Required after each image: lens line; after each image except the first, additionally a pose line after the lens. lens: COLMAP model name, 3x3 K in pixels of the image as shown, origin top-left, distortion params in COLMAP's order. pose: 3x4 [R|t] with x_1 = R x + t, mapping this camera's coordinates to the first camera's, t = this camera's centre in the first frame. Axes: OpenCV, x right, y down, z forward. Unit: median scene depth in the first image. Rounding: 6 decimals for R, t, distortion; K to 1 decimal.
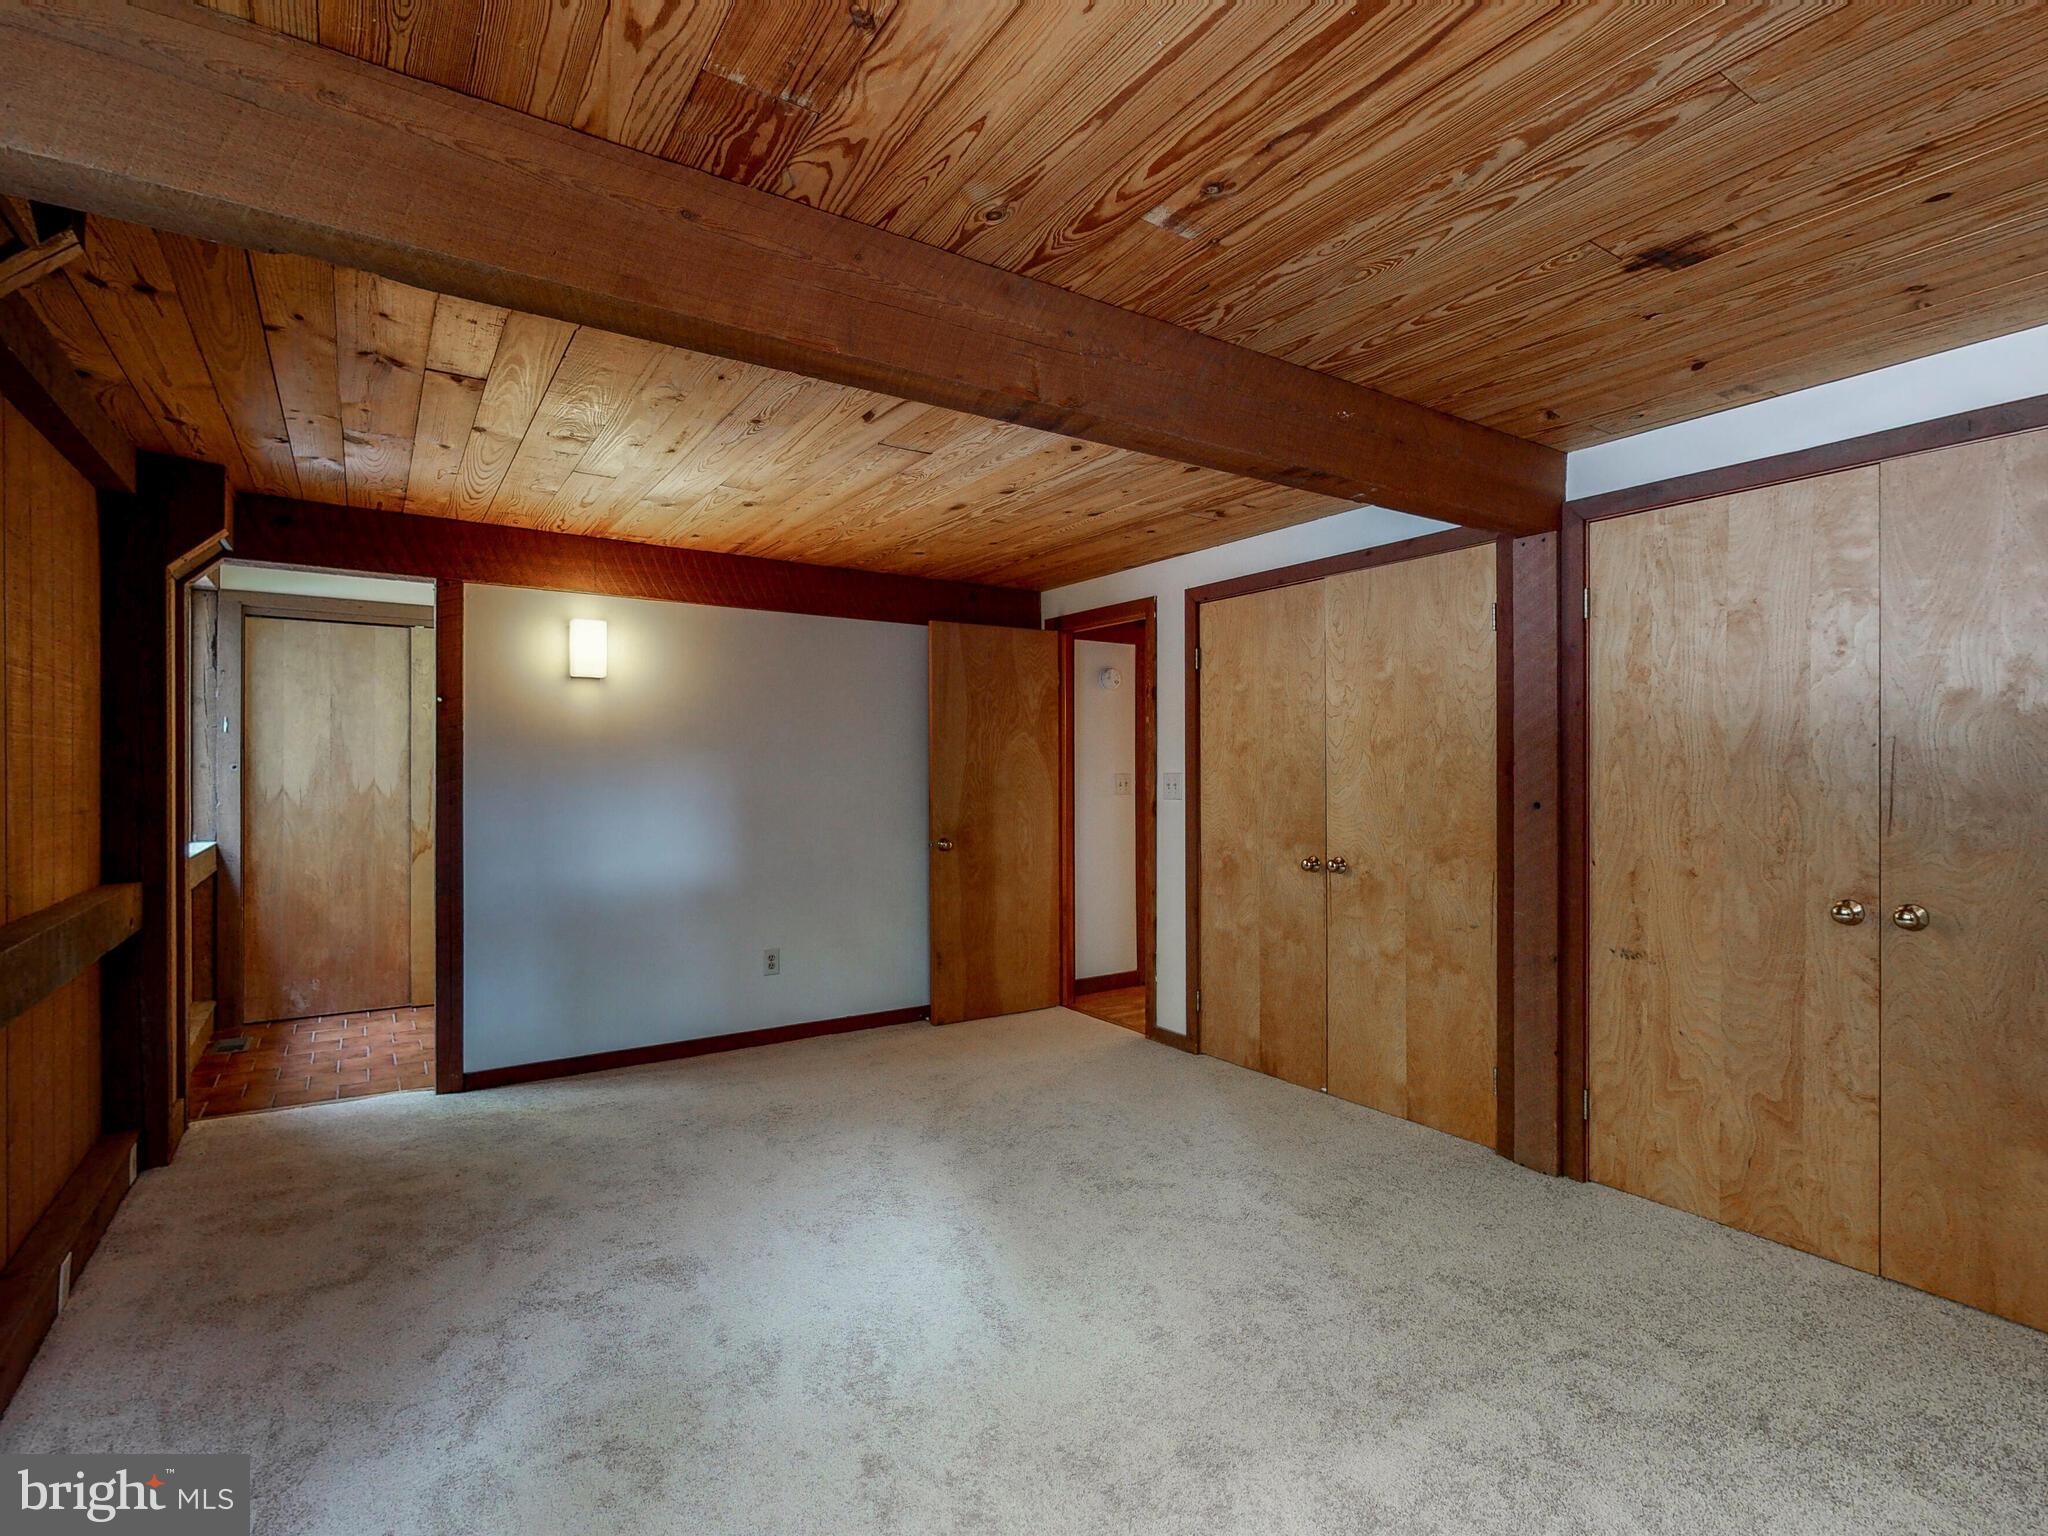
lens RADIAL K [[1000.4, 0, 1004.5], [0, 1000.4, 769.1], [0, 0, 1]] dist [0.003051, 0.000103]
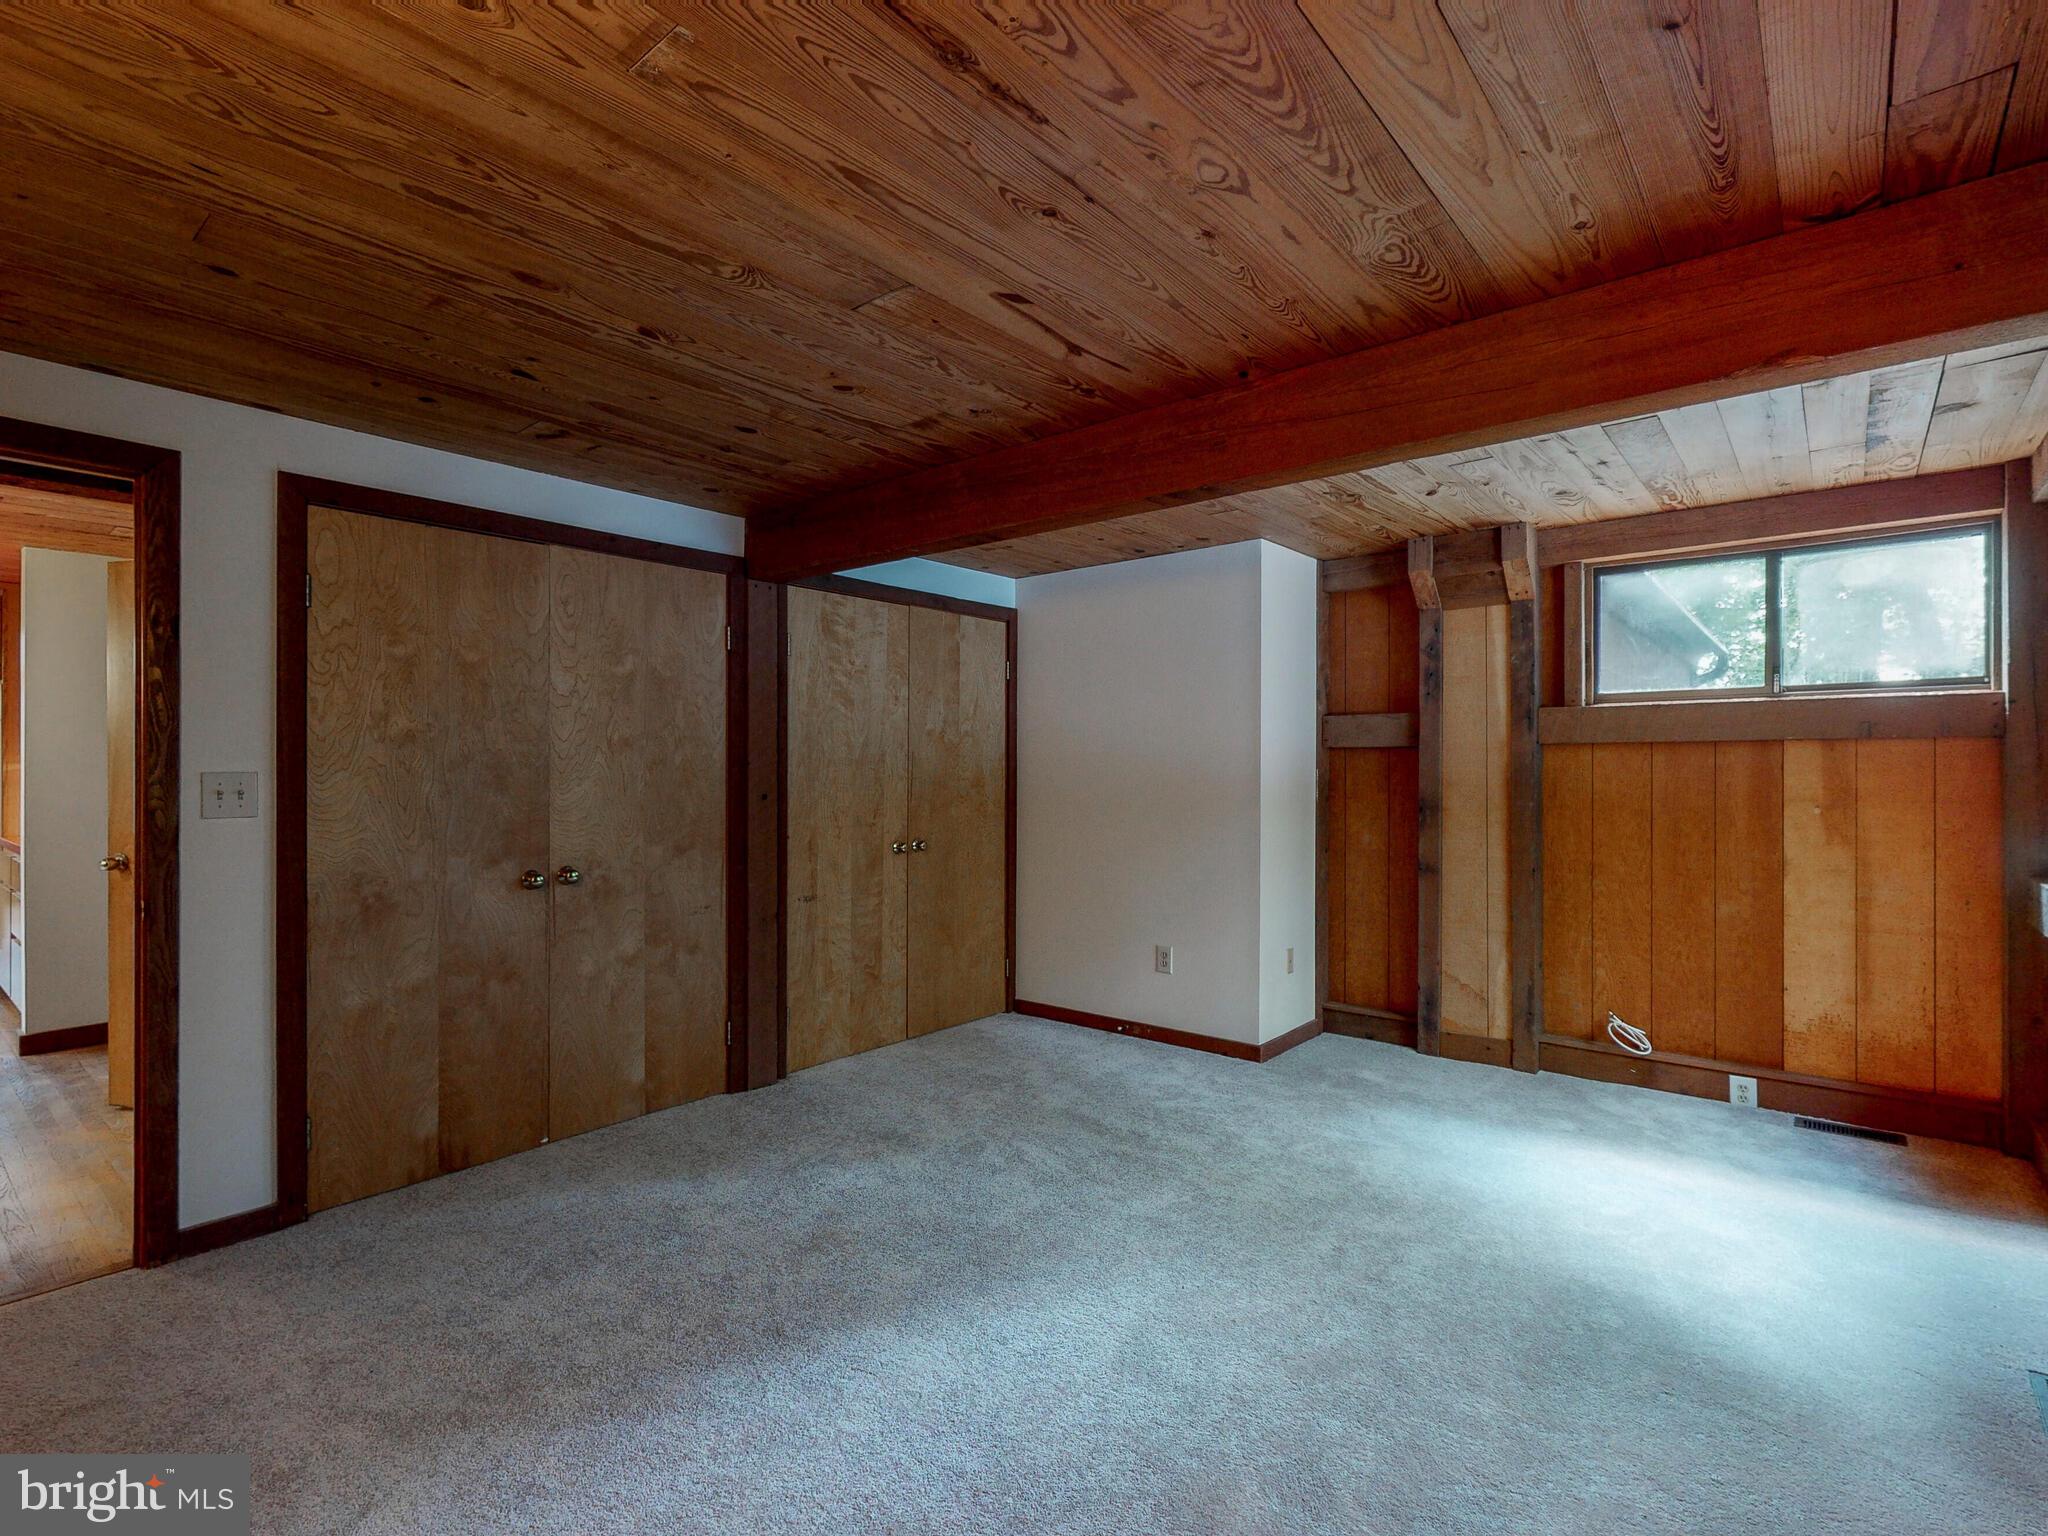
lens RADIAL K [[1000.4, 0, 1003.5], [0, 1000.4, 771.4], [0, 0, 1]] dist [0.003051, 0.000103]
pose [[-0.295134, 0.007263, 0.955428, -0.639390], [0.005487, 0.999968, -0.005907, 0.011576], [-0.955440, 0.003499, -0.295165, 0.910547]]
